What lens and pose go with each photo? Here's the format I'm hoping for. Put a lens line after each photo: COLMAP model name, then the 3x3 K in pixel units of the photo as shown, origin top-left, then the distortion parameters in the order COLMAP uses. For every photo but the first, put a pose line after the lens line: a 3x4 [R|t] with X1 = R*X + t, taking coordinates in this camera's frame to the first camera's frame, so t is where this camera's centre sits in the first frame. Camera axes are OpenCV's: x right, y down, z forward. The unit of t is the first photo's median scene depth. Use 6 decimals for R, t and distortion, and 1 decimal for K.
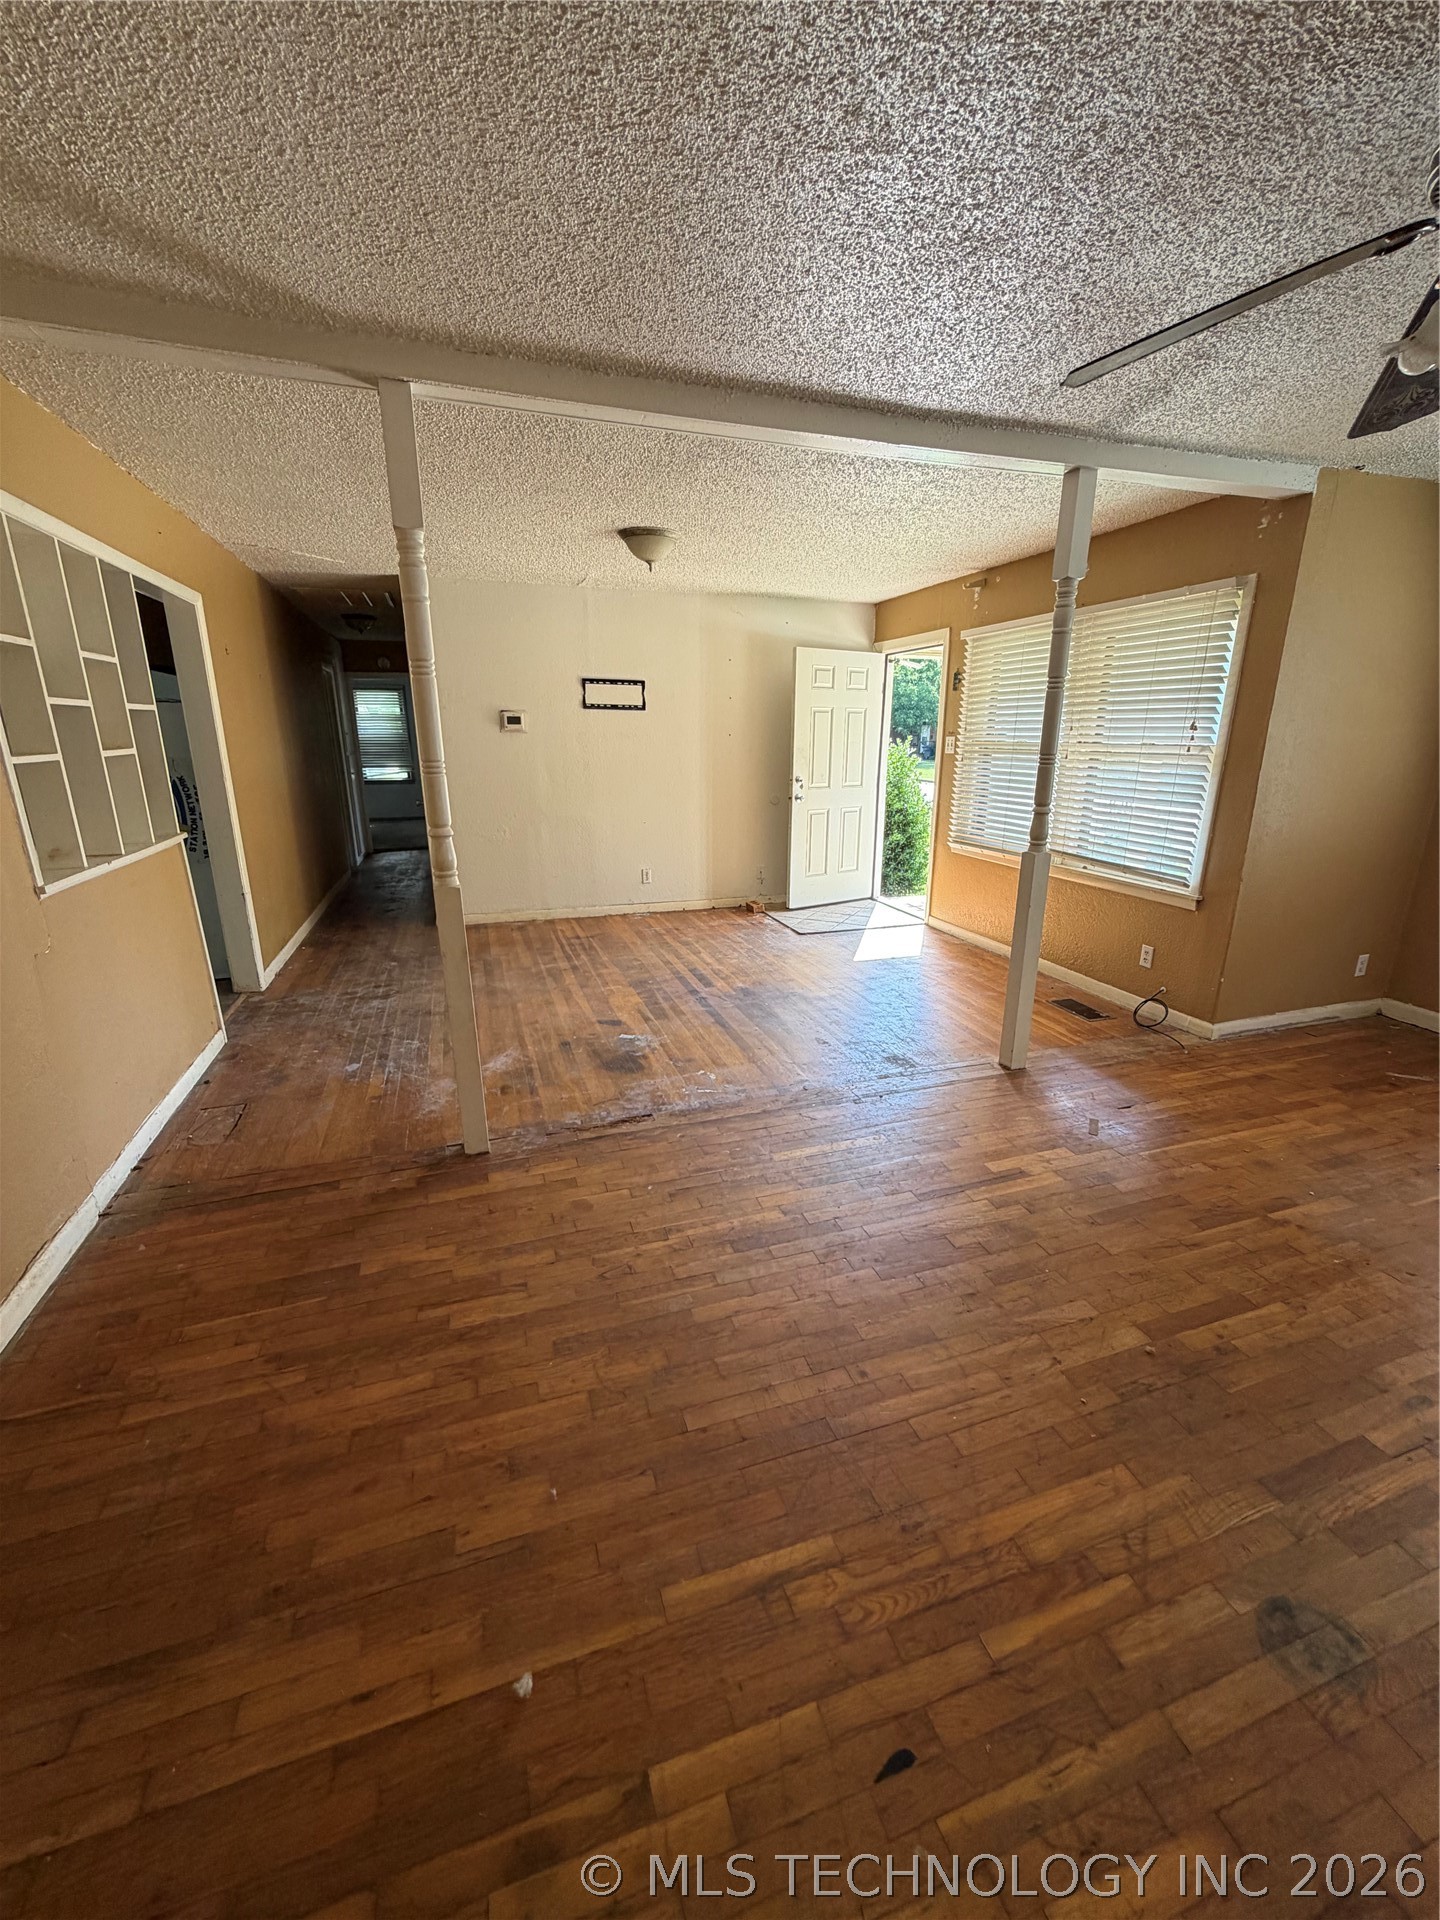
lens RADIAL K [[771.0, 0, 719.1], [0, 771.0, 959.8], [0, 0, 1]] dist [-0.000657, 0.000010]
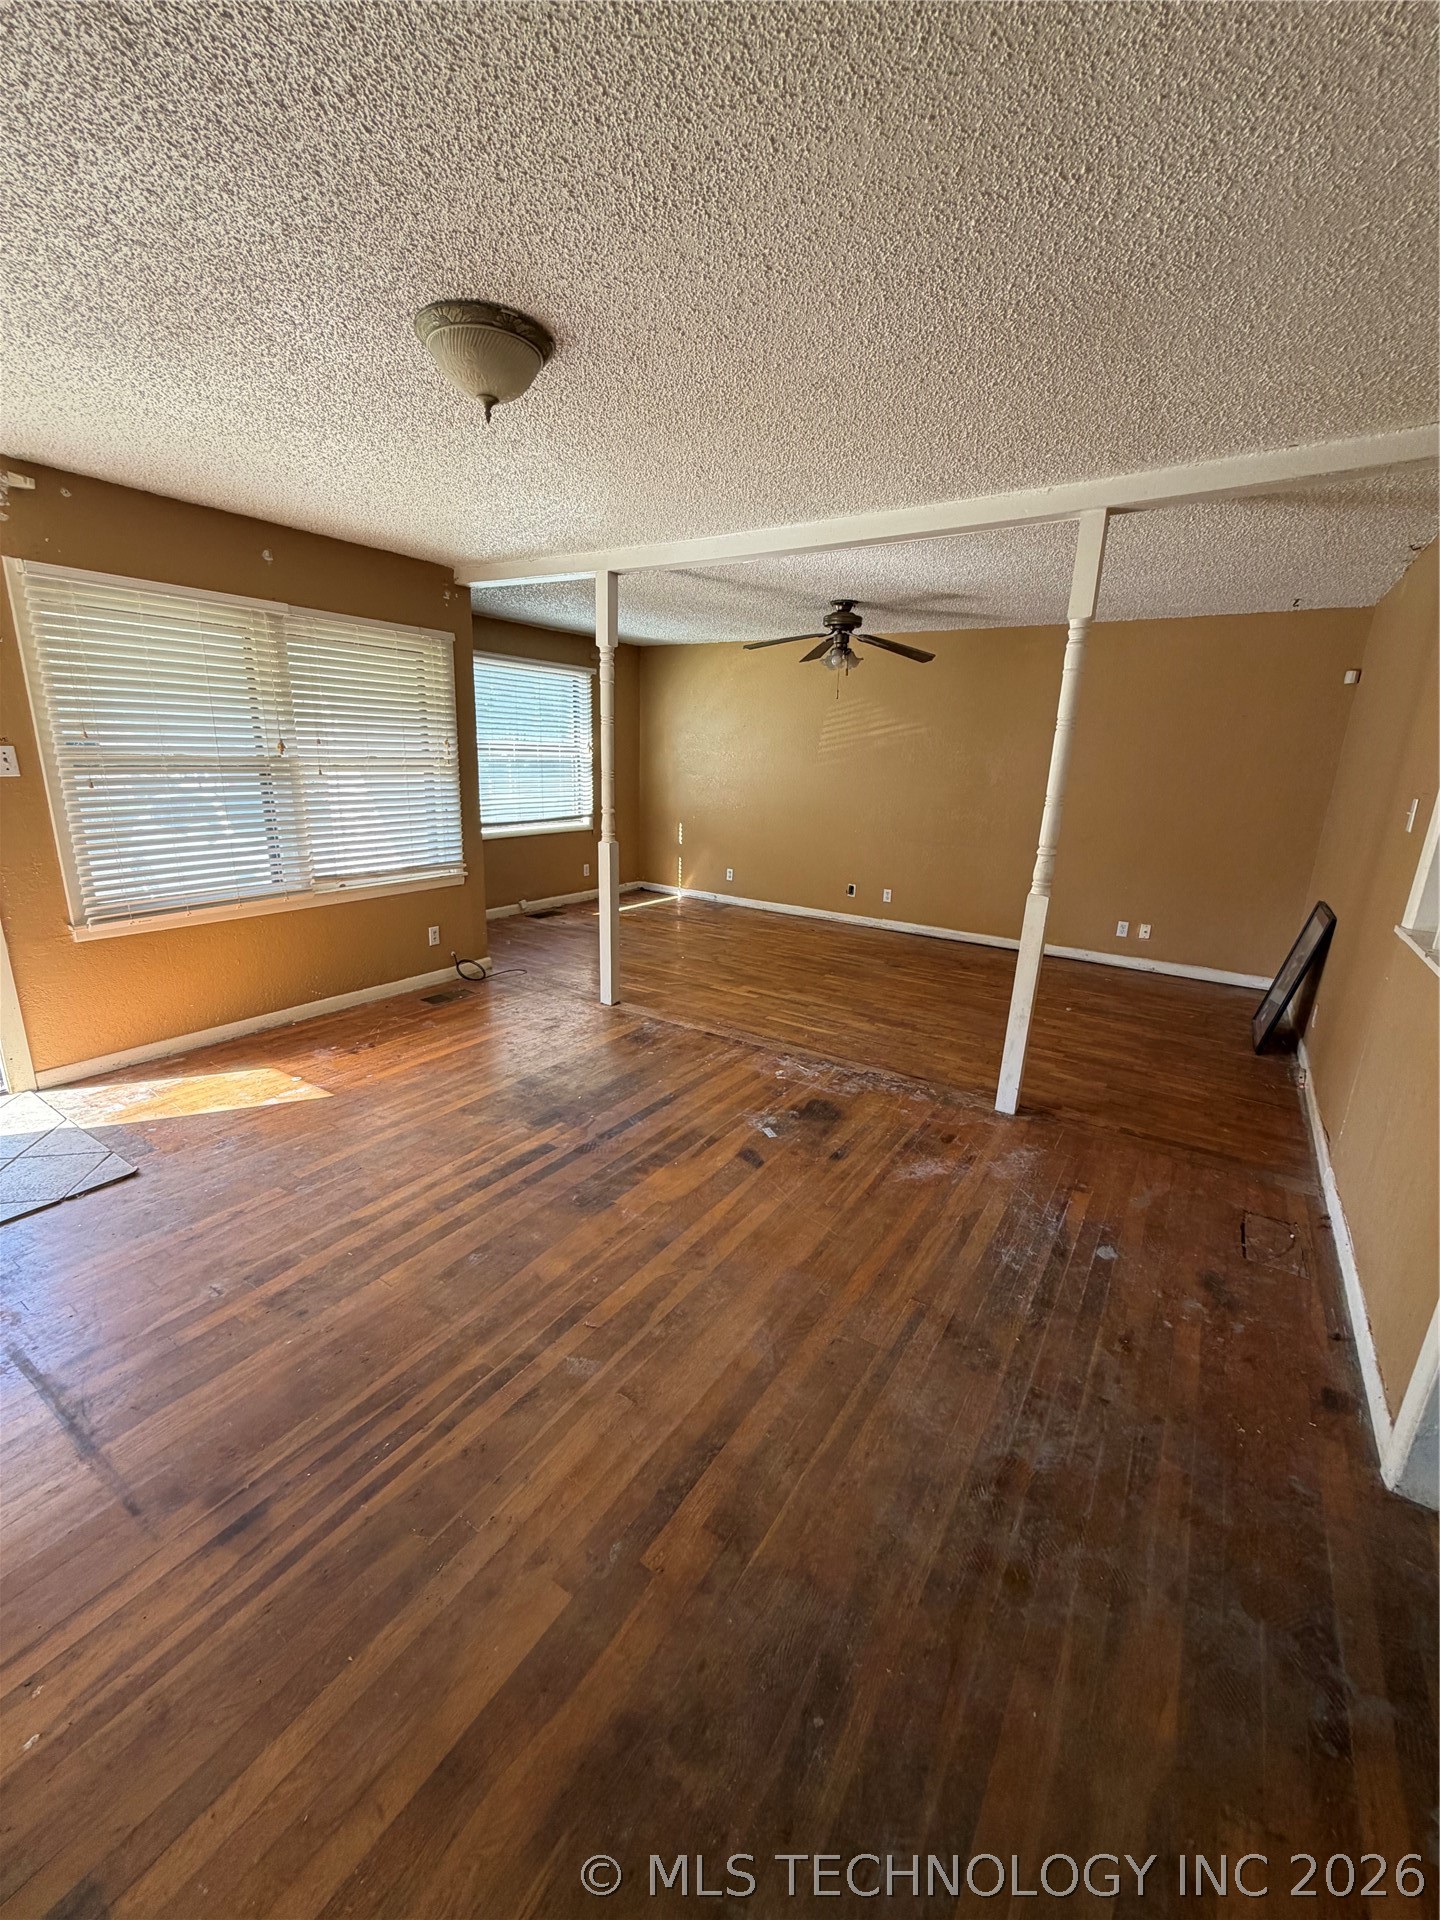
lens RADIAL K [[771.0, 0, 716.8], [0, 771.0, 962.7], [0, 0, 1]] dist [-0.000657, 0.000010]
pose [[-0.623425, -0.228537, 0.747738, -0.595522], [0.190742, 0.882983, 0.428903, -0.382986], [-0.758261, 0.410014, -0.506882, 1.255563]]
